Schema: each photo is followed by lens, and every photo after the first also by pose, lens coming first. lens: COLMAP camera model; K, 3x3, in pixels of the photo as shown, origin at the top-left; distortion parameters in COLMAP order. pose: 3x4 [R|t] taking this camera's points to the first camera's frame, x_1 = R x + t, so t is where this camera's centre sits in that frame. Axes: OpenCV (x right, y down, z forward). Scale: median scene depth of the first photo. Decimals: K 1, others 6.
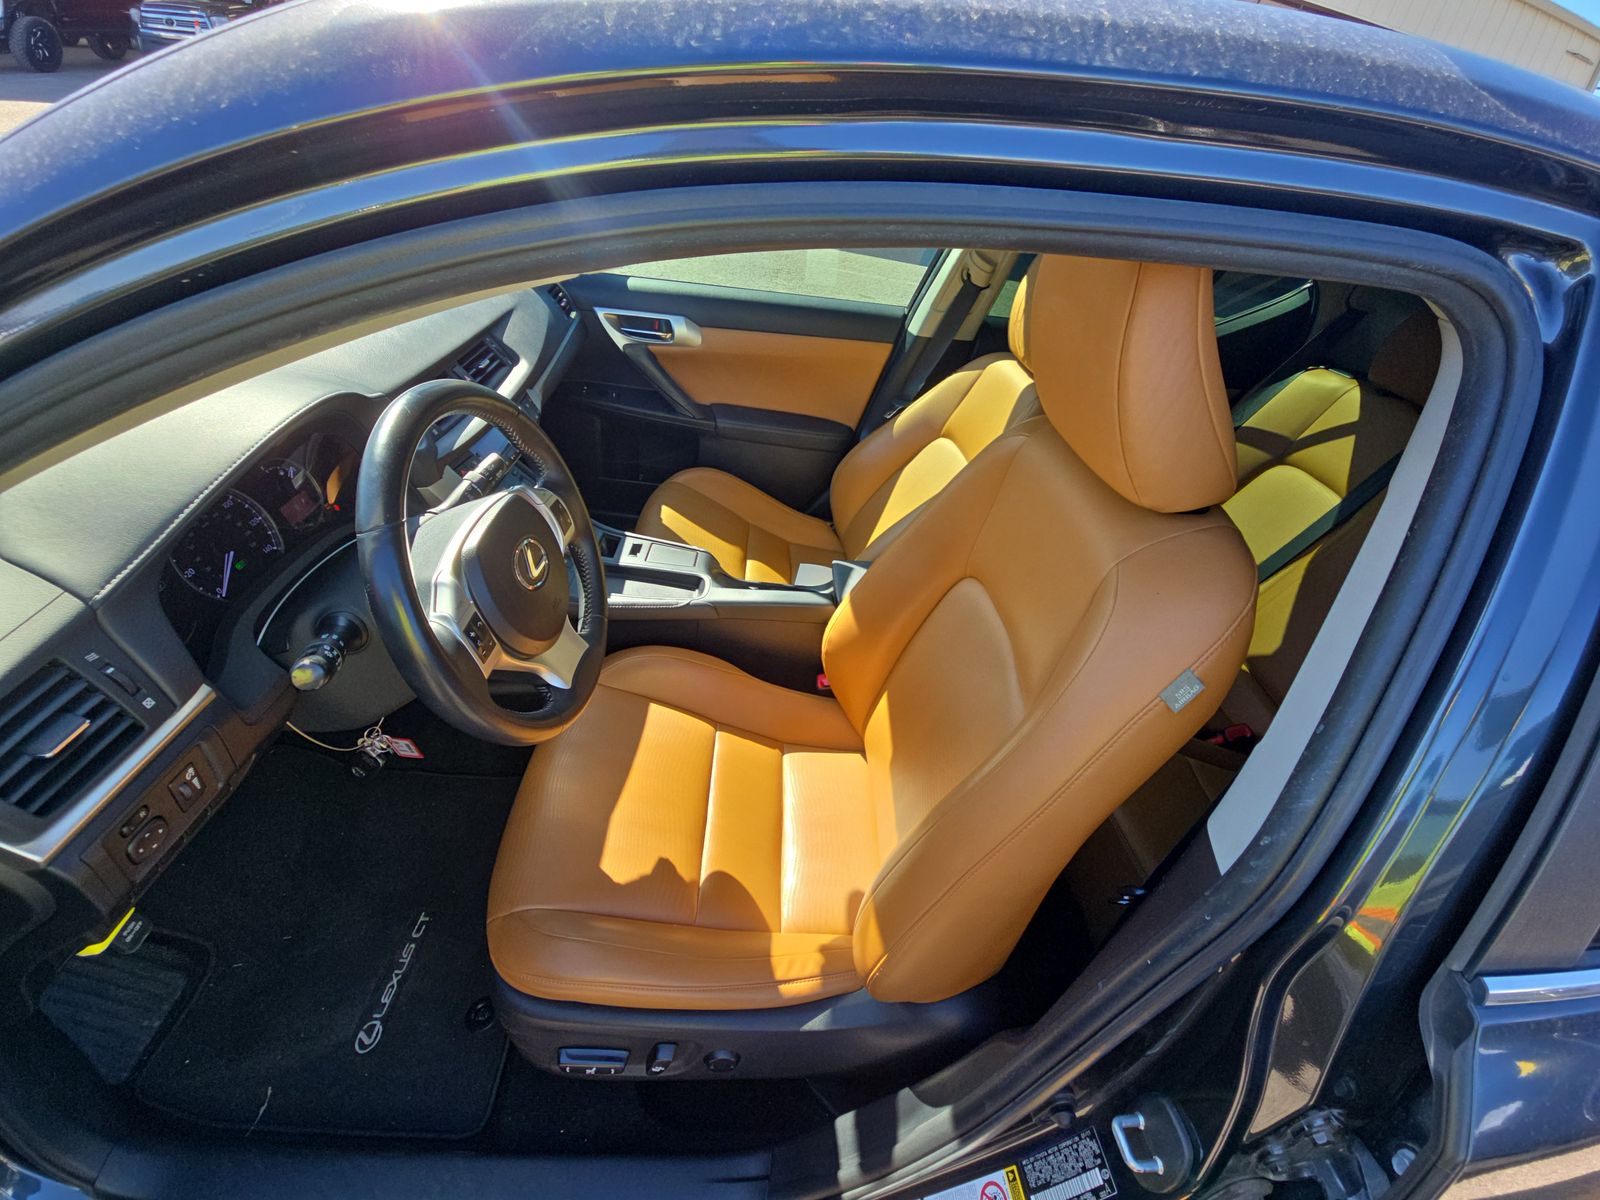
lens RADIAL K [[634.8, 0, 800.0], [0, 634.8, 600.0], [0, 0, 1]] dist [-0.000428, -0.000113]
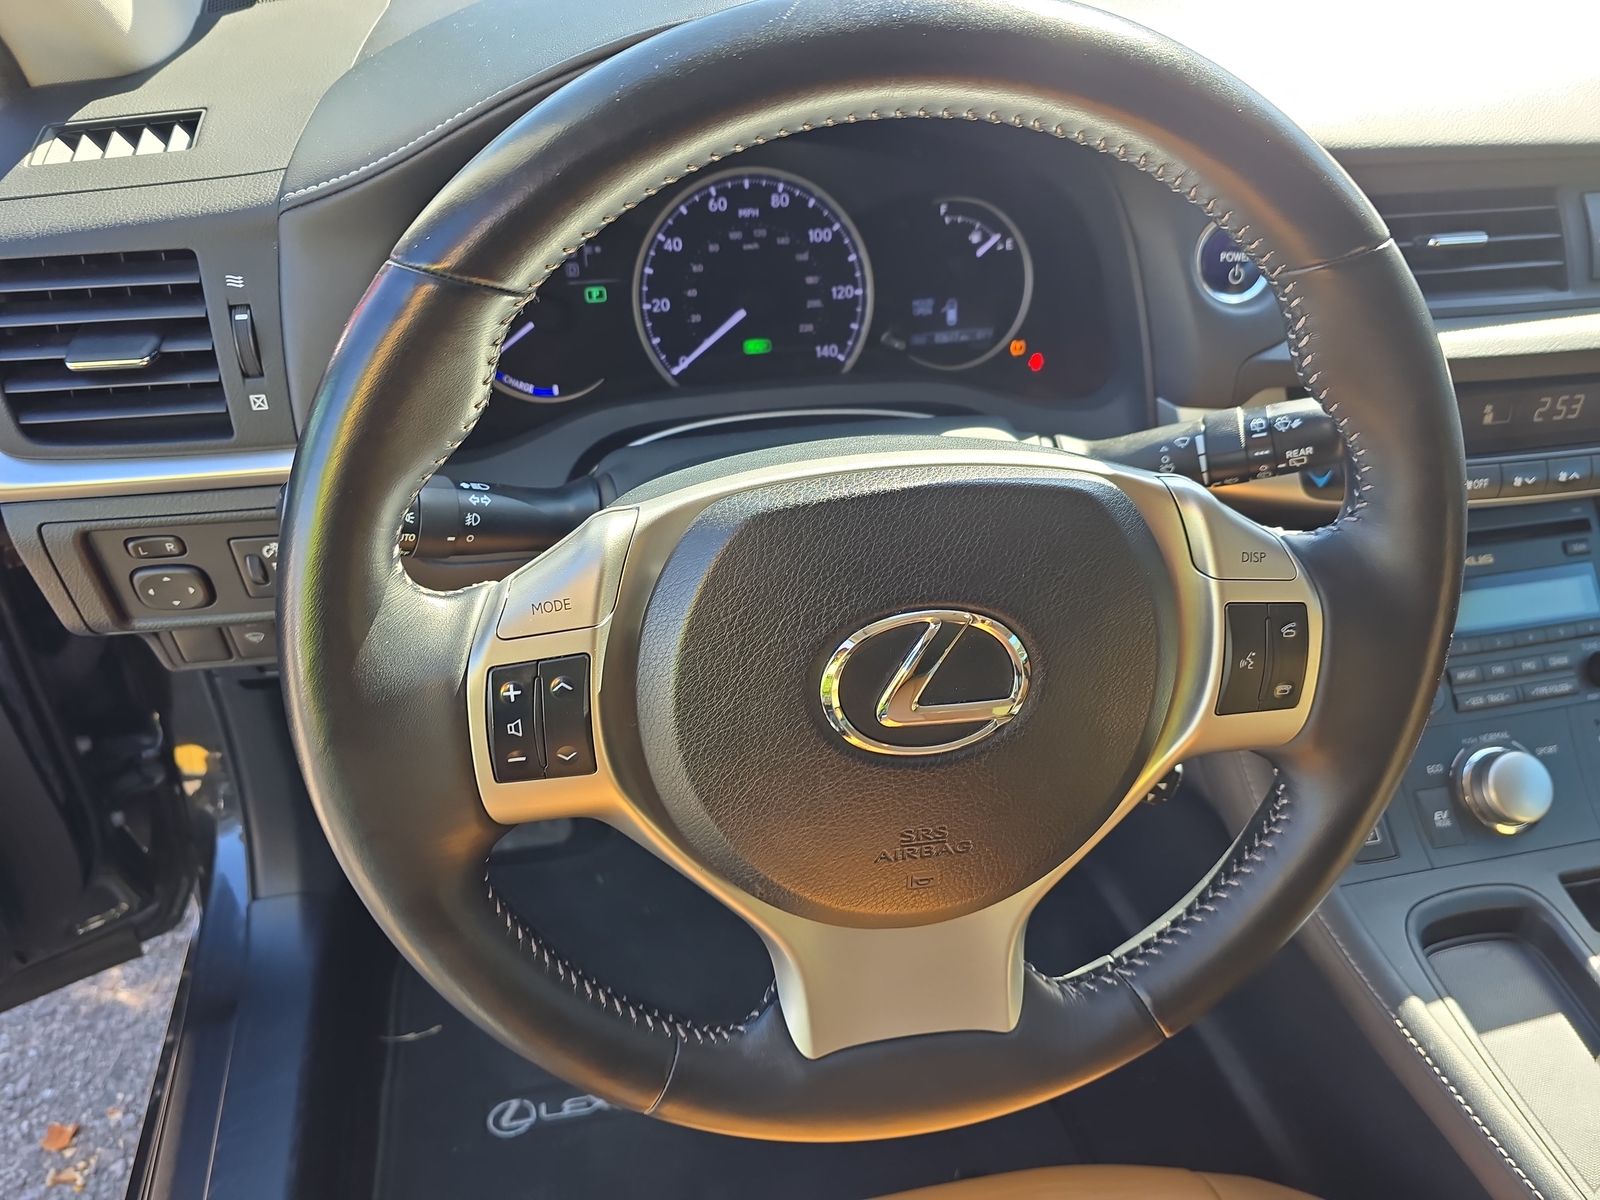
lens RADIAL K [[1091.8, 0, 800.0], [0, 1091.8, 600.0], [0, 0, 1]] dist [0.002914, -0.000067]
pose [[0.183009, 0.522778, -0.832593, -0.048780], [-0.592325, 0.734556, 0.331025, -0.225835], [0.784639, 0.432586, 0.444085, 0.765874]]
